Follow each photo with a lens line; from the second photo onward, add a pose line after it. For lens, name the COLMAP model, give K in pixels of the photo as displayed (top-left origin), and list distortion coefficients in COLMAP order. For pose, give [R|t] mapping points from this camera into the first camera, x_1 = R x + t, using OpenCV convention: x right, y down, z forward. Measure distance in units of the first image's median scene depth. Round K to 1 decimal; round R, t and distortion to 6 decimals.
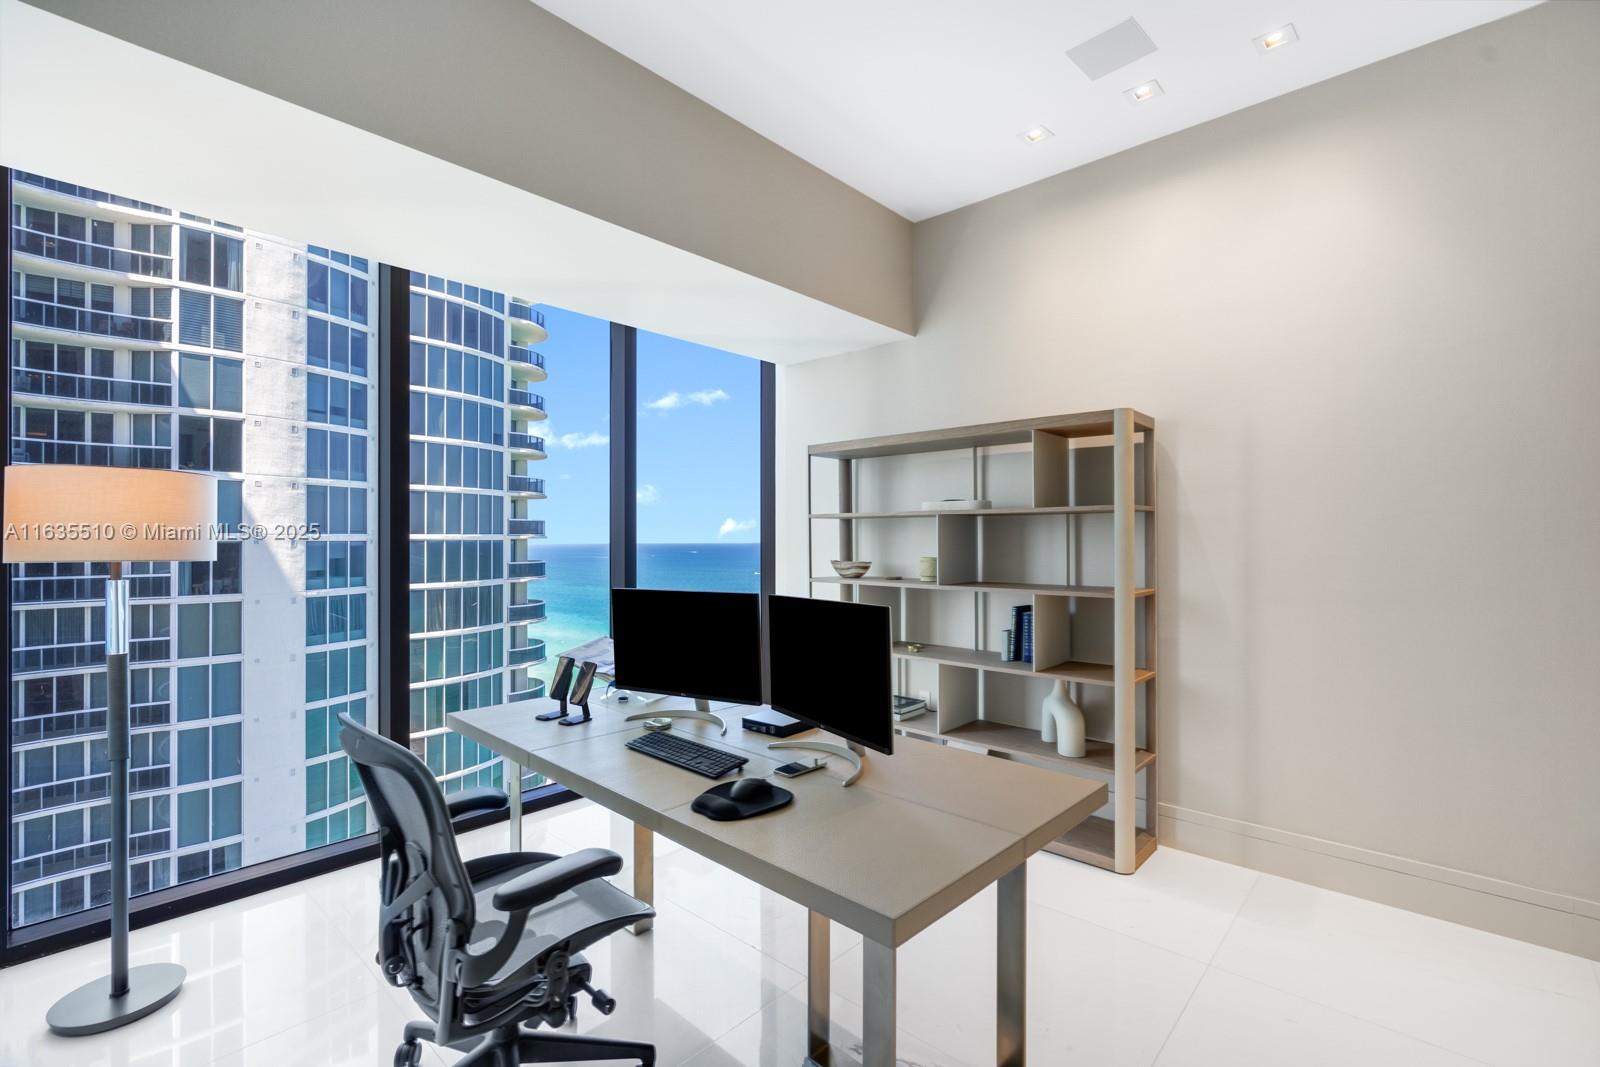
lens RADIAL K [[742.4, 0, 789.8], [0, 742.4, 536.9], [0, 0, 1]] dist [-0.000178, 0.000419]
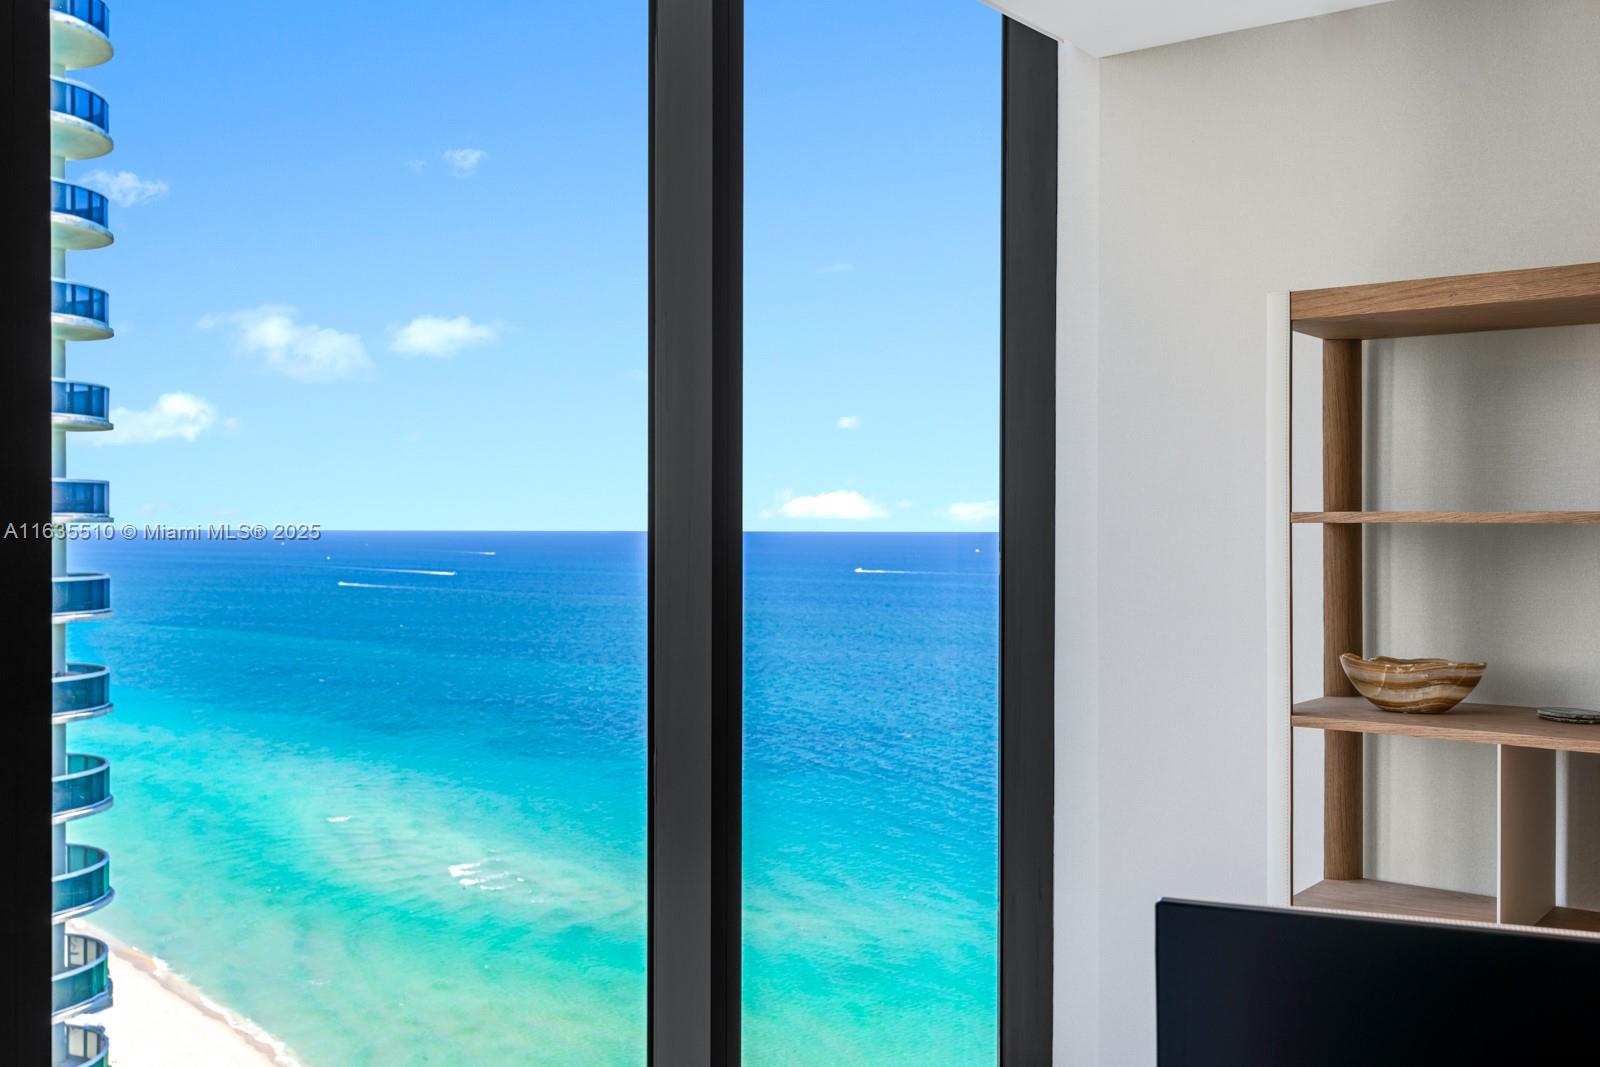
lens RADIAL K [[742.4, 0, 794.8], [0, 742.4, 535.1], [0, 0, 1]] dist [-0.000178, 0.000419]
pose [[0.910212, 0.001852, 0.414140, -0.269822], [-0.004085, 0.999981, 0.004507, -0.022807], [-0.414124, -0.005794, 0.910202, 0.815104]]
